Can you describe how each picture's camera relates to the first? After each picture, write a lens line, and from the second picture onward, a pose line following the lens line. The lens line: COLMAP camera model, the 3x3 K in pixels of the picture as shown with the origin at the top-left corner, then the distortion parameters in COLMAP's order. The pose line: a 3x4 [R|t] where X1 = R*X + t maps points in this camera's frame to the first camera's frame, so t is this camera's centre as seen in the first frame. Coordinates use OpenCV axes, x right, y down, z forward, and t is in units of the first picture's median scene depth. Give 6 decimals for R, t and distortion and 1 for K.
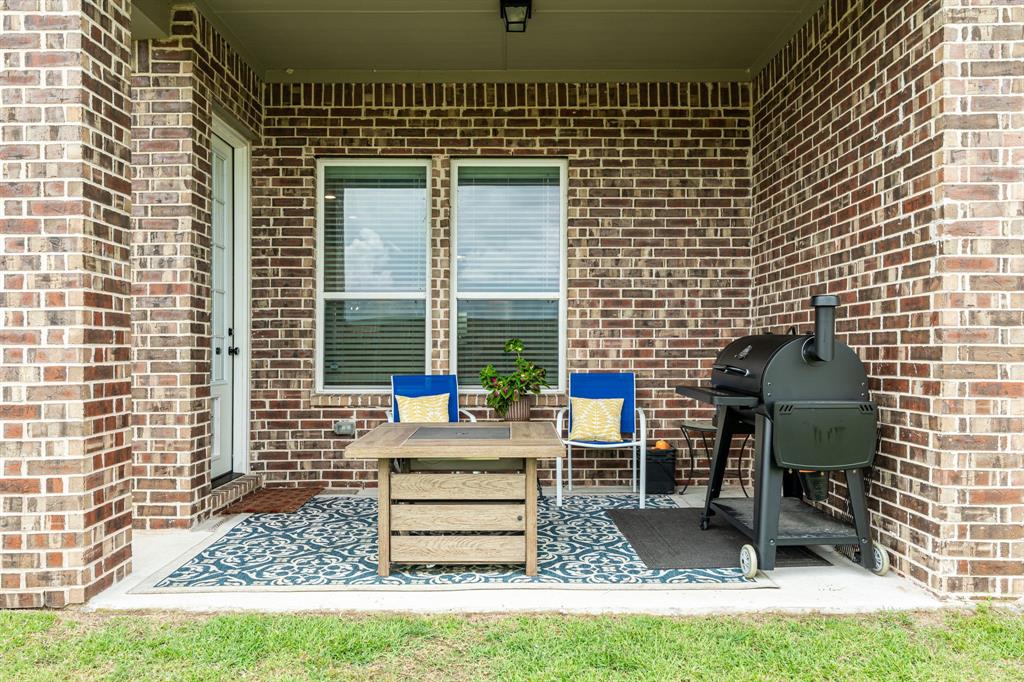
lens RADIAL K [[743.1, 0, 512.0], [0, 743.1, 341.0], [0, 0, 1]] dist [0.000194, 0.000142]
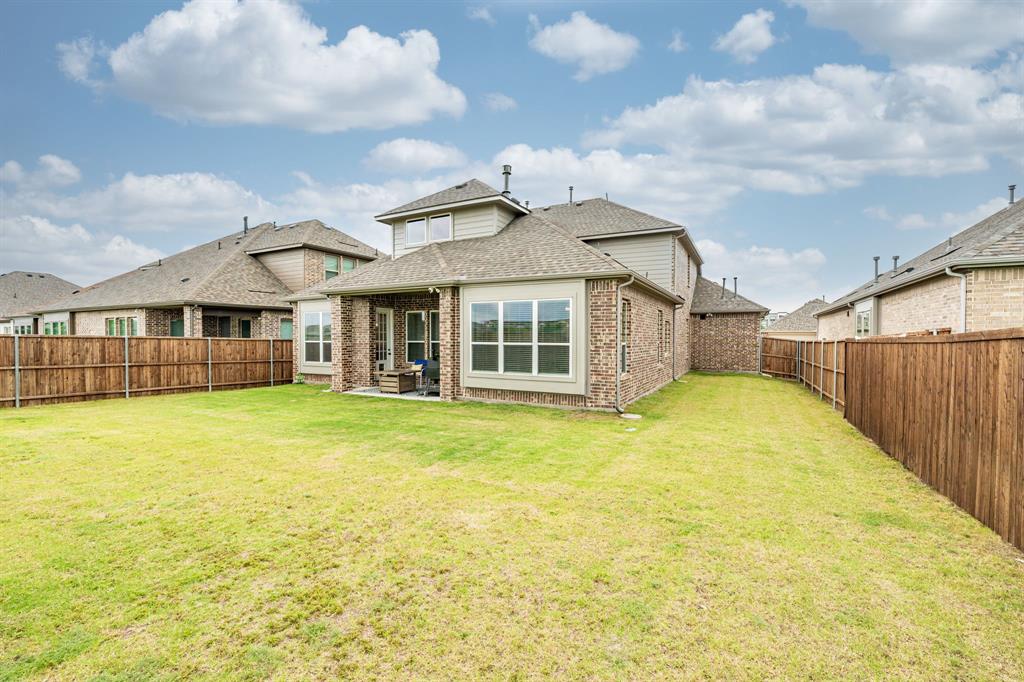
lens RADIAL K [[455.3, 0, 514.0], [0, 455.3, 350.6], [0, 0, 1]] dist [0.000602, 0.000130]
pose [[0.880470, 0.016575, -0.473813, 1.692674], [0.003804, 0.999109, 0.042022, -0.125972], [0.474087, -0.038801, 0.879622, -1.172457]]
